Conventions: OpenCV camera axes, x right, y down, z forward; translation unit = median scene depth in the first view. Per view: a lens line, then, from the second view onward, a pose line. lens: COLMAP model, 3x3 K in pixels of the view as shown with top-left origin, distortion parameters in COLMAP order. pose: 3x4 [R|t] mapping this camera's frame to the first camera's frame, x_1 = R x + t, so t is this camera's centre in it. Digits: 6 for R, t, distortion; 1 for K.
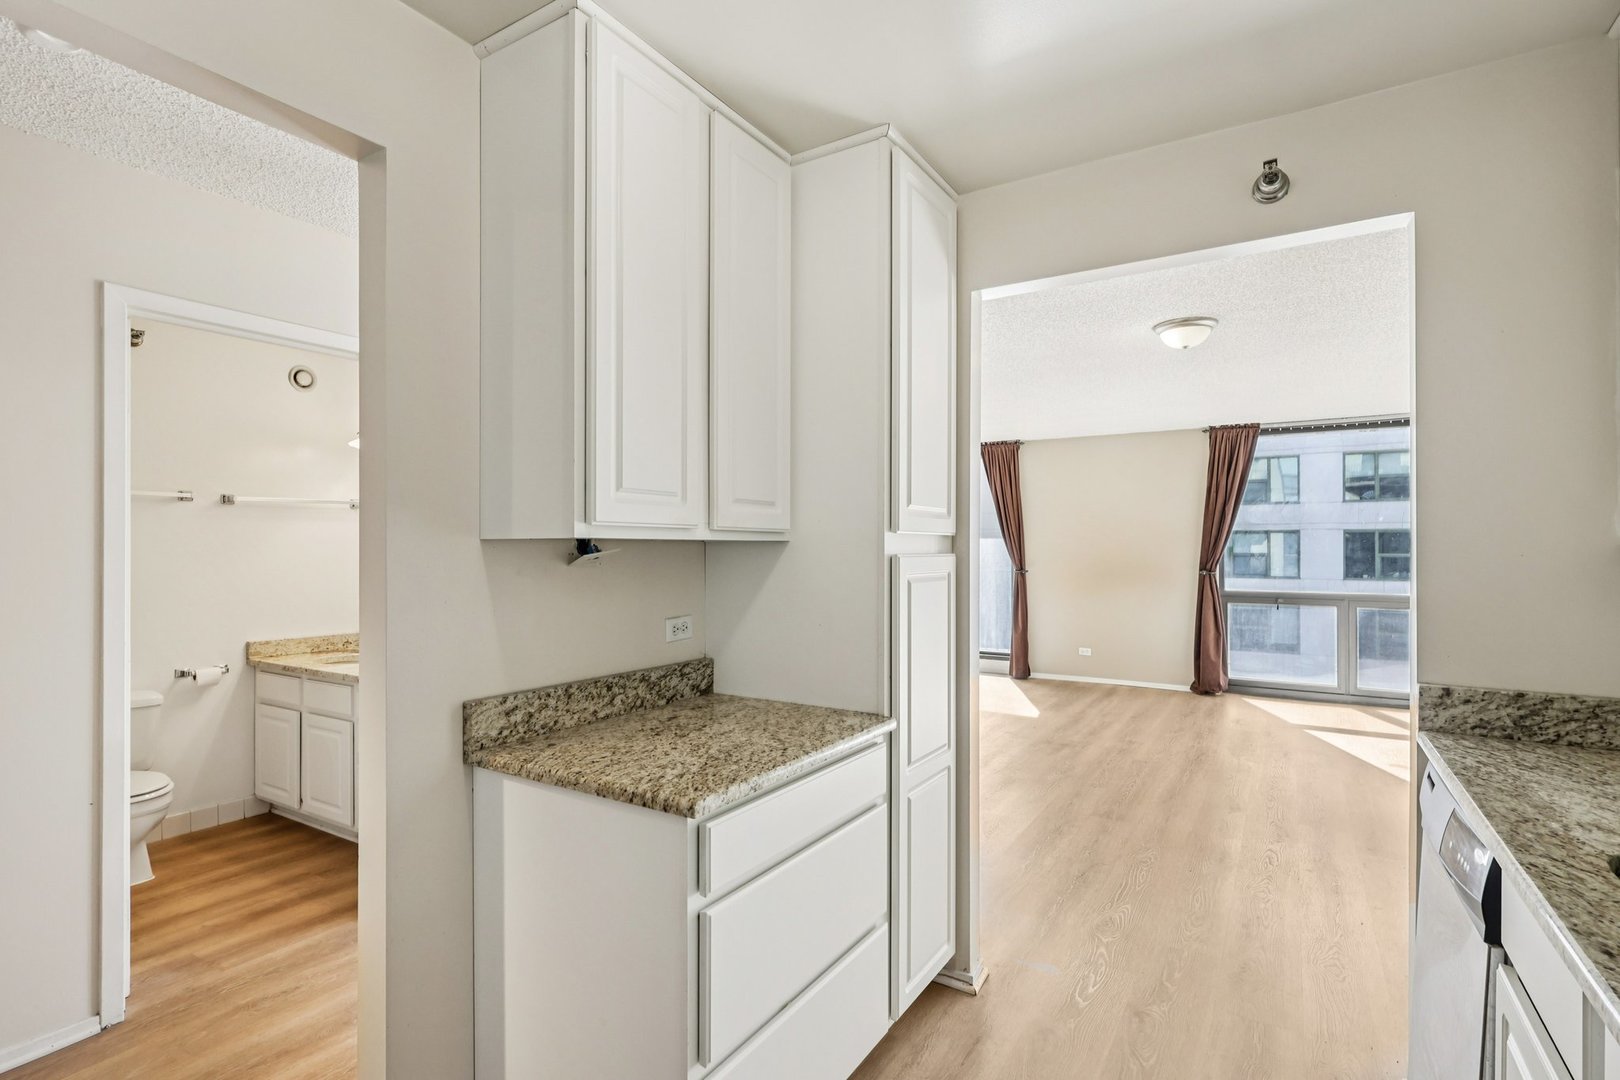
lens RADIAL K [[779.7, 0, 802.4], [0, 779.7, 543.5], [0, 0, 1]] dist [0.002051, 0.000188]
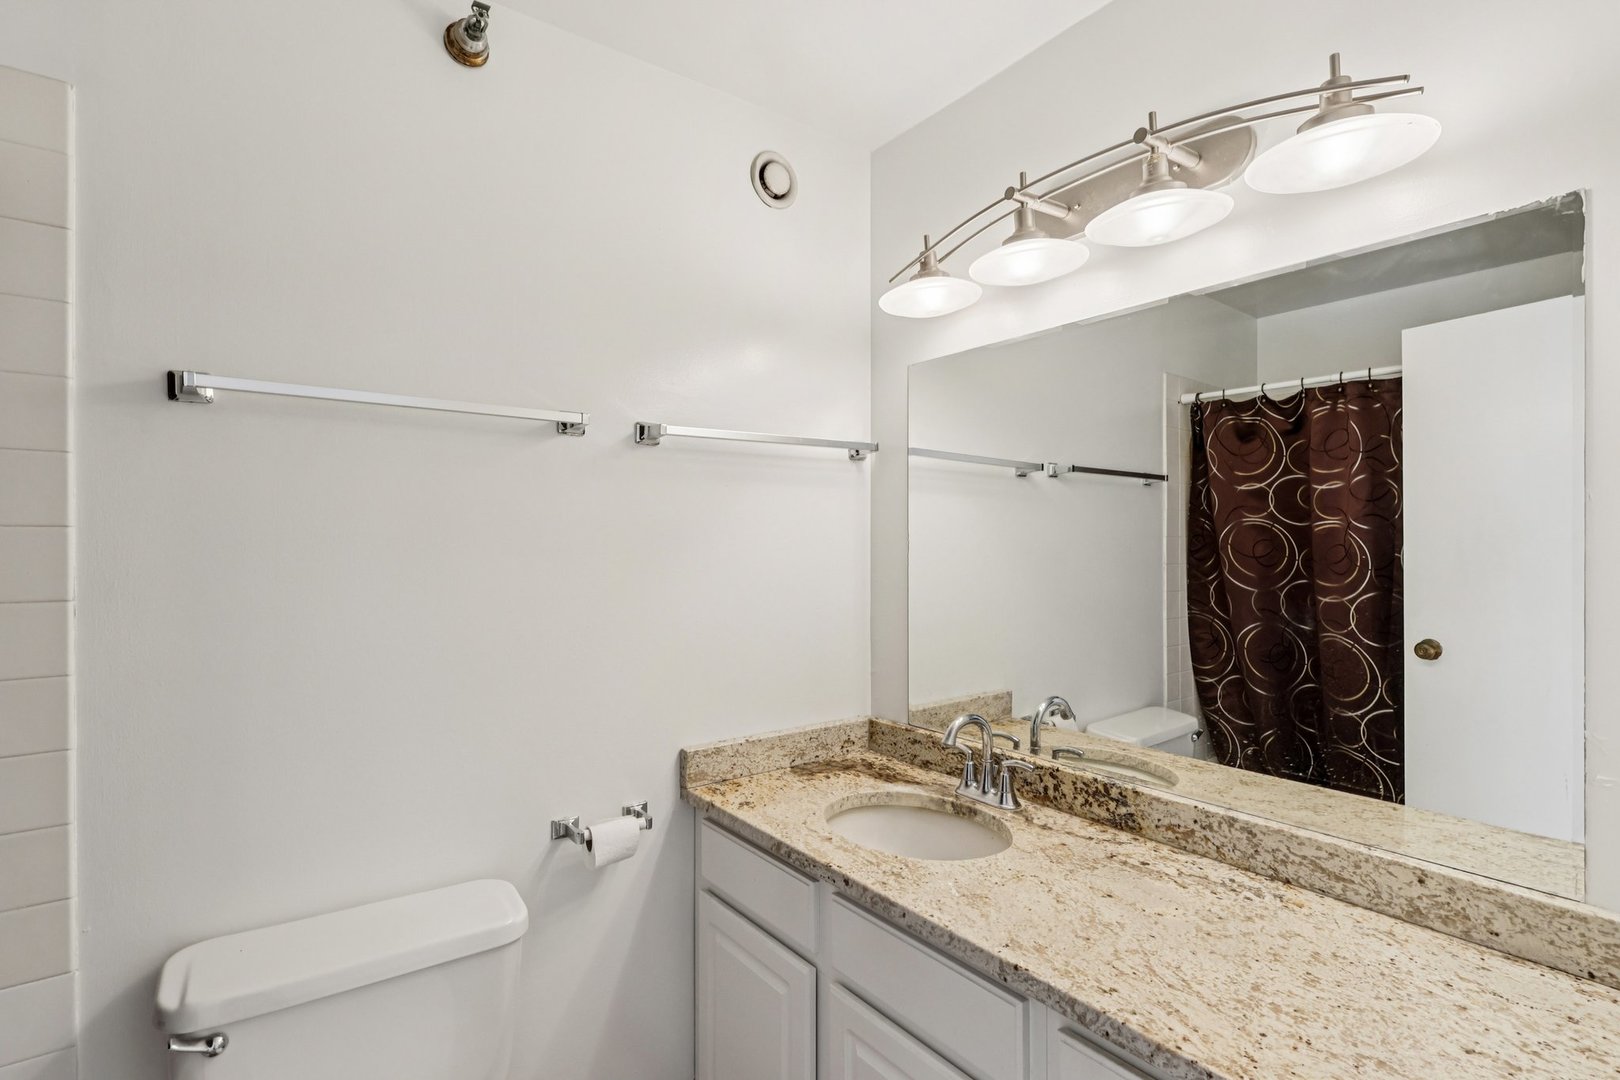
lens RADIAL K [[779.7, 0, 802.4], [0, 779.7, 543.5], [0, 0, 1]] dist [0.002051, 0.000188]
pose [[0.932326, 0.002865, -0.361607, -0.484336], [-0.000580, 0.999979, 0.006427, 0.003519], [0.361618, -0.005783, 0.932309, 0.606089]]
